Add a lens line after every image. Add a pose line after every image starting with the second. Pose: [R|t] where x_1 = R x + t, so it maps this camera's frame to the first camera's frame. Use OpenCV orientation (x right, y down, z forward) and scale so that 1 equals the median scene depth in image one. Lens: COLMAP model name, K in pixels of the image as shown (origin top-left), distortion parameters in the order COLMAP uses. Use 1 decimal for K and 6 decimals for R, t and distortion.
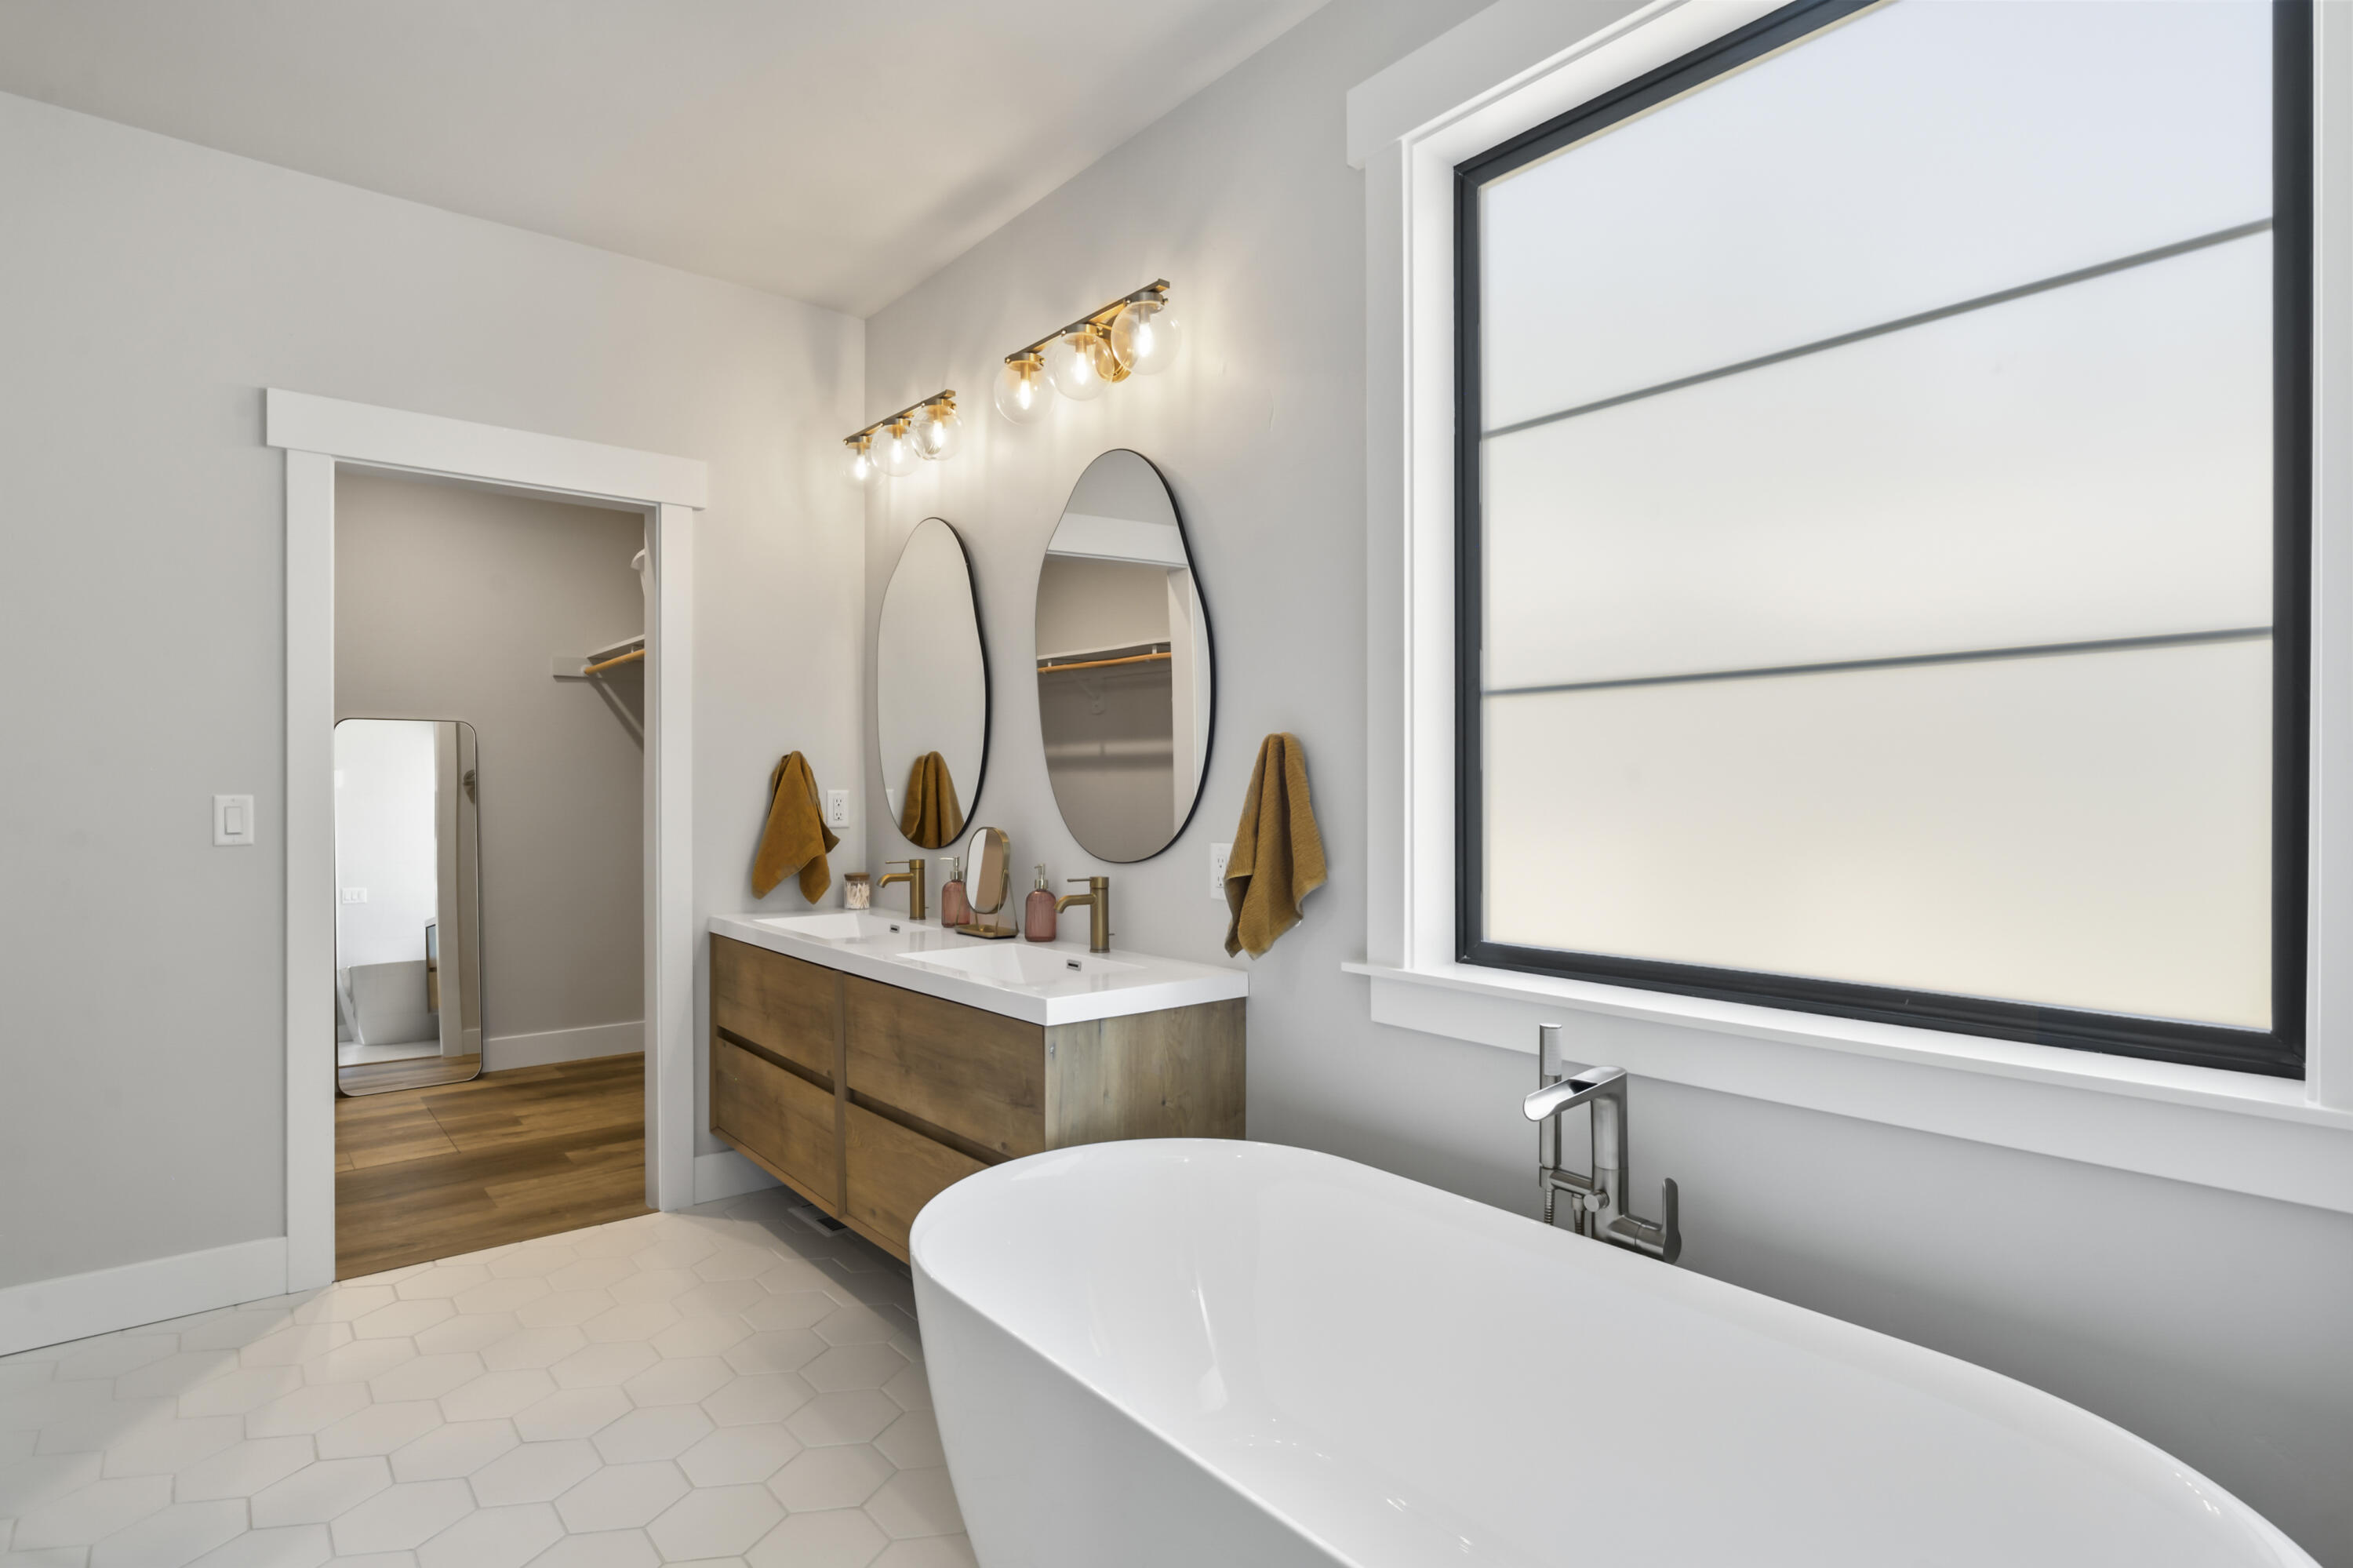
lens RADIAL K [[1196.4, 0, 1182.0], [0, 1196.4, 784.1], [0, 0, 1]] dist [-0.015404, 0.007754]
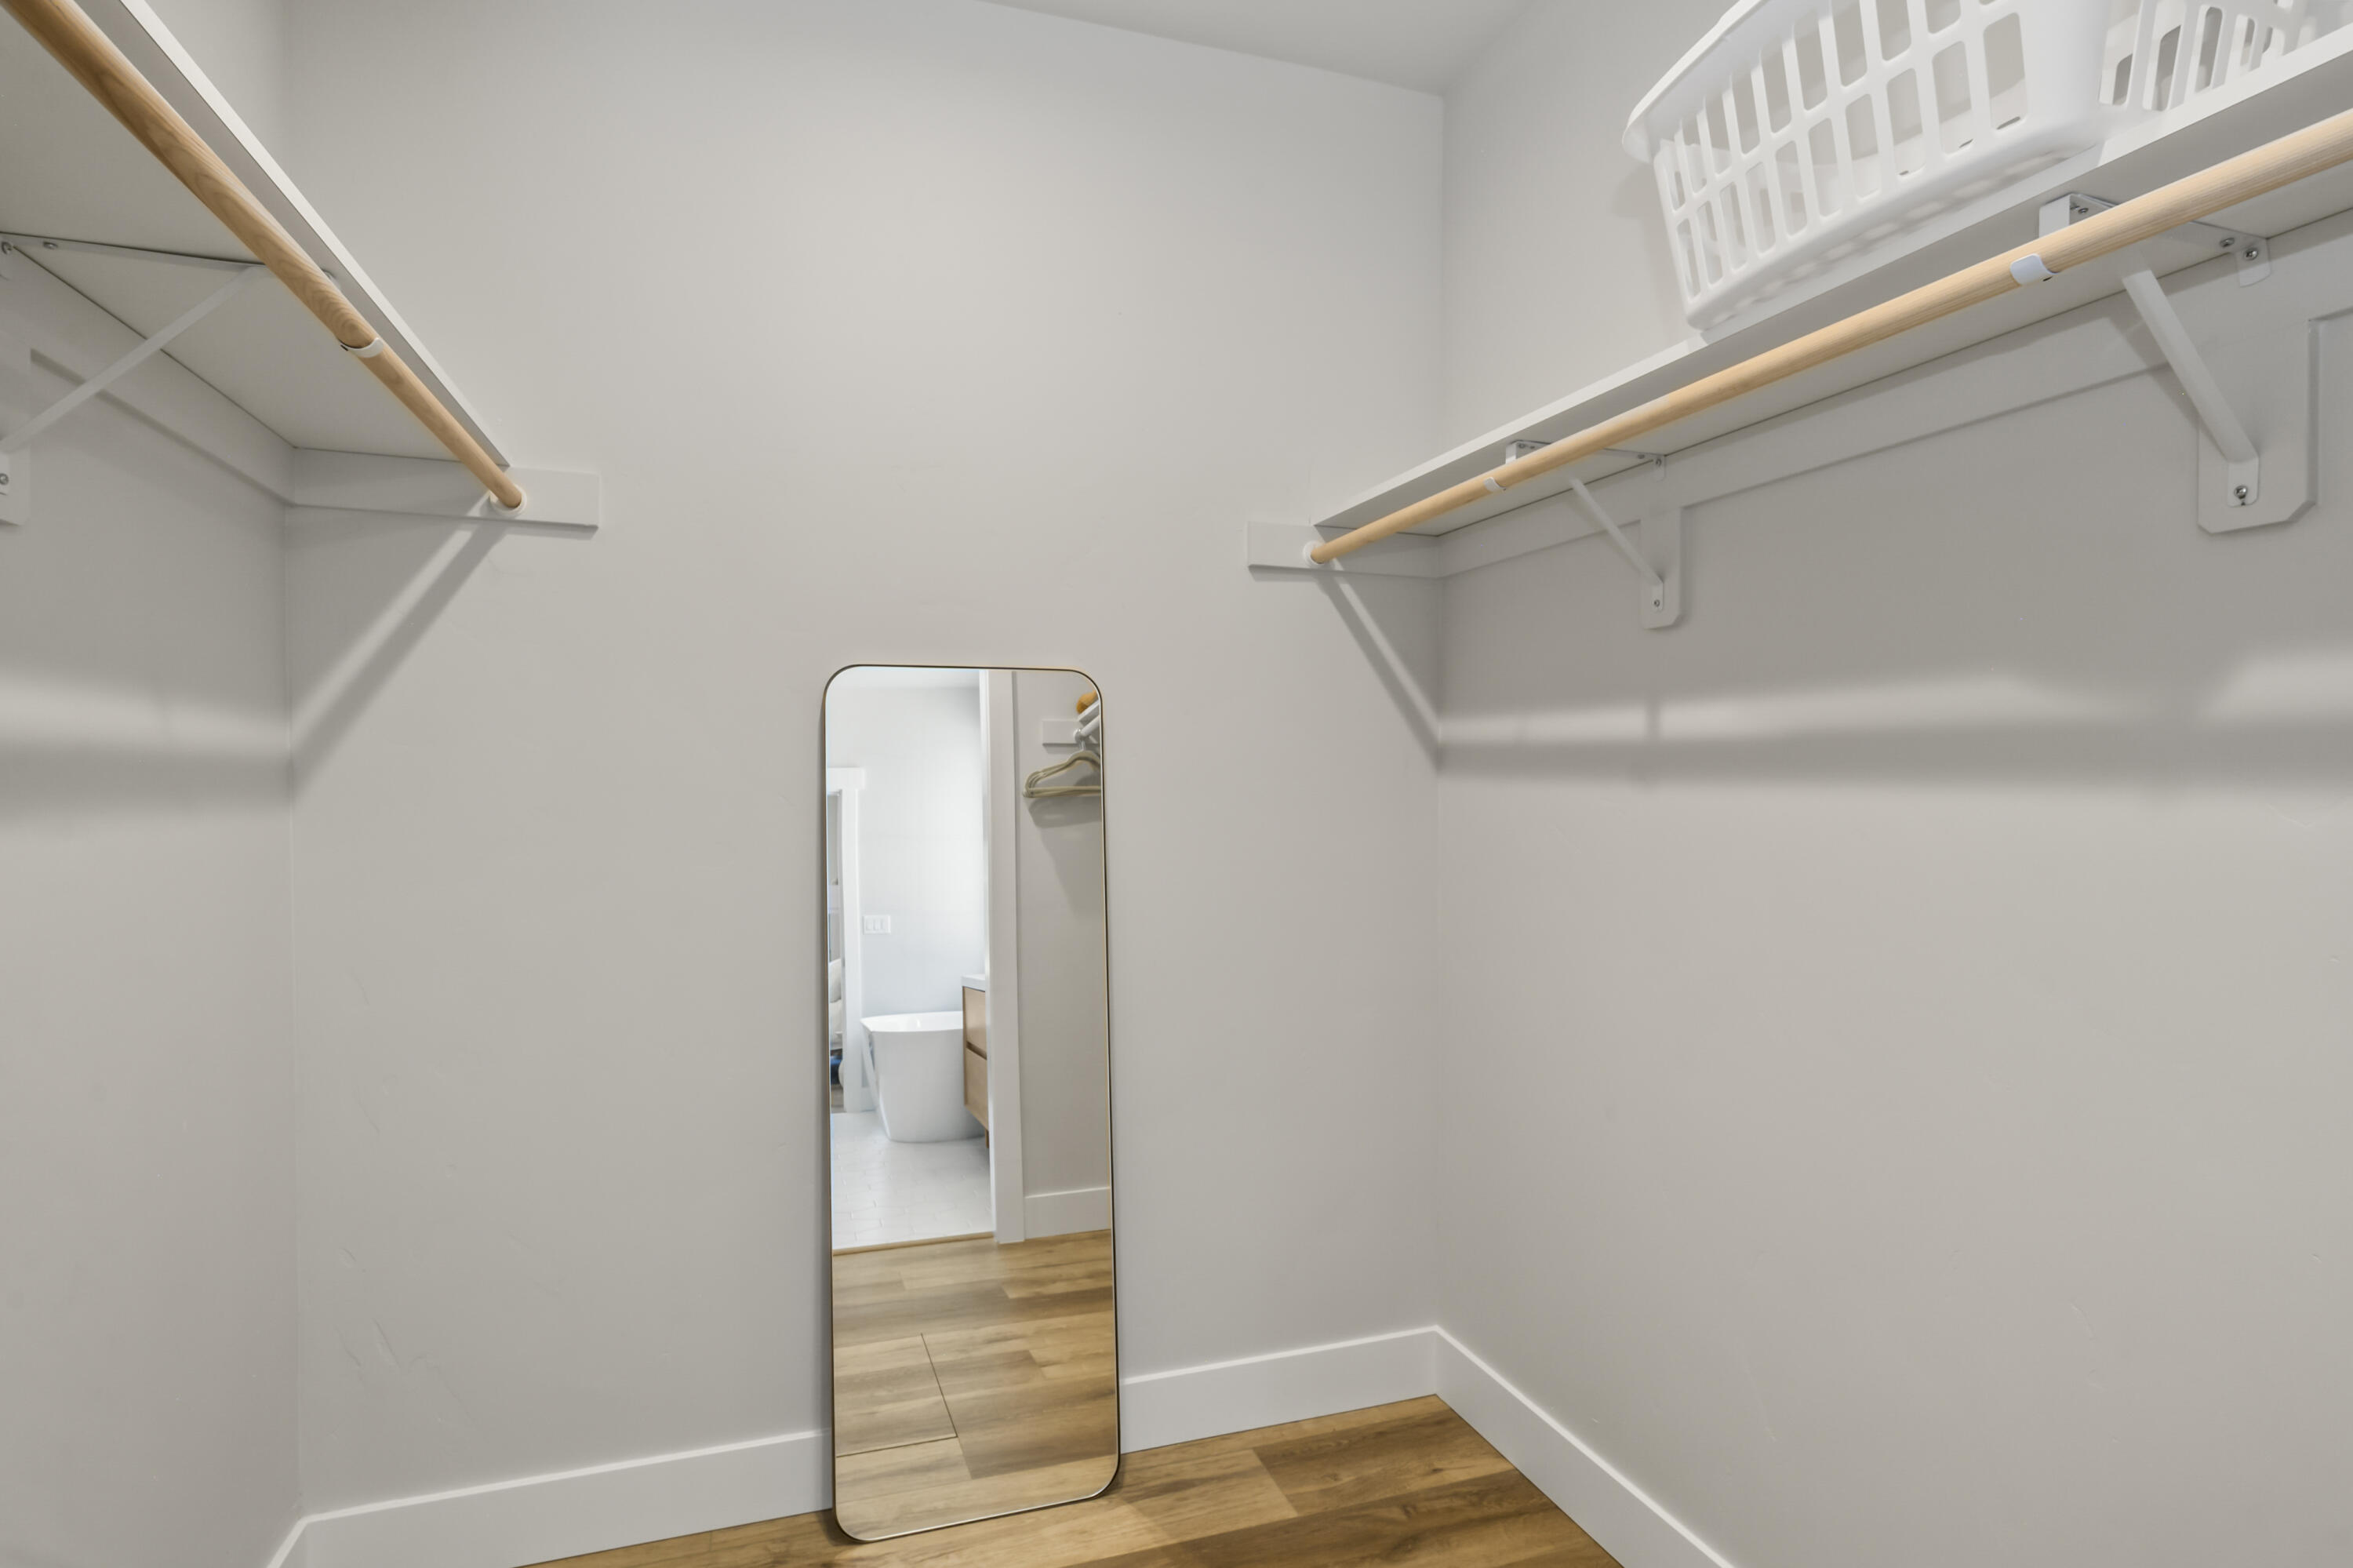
lens RADIAL K [[1196.4, 0, 1176.4], [0, 1196.4, 786.2], [0, 0, 1]] dist [-0.015404, 0.007754]
pose [[0.935902, -0.010033, -0.352118, -0.386996], [0.012521, 0.999910, 0.004790, -0.009235], [0.352038, -0.008891, 0.935943, 0.551707]]
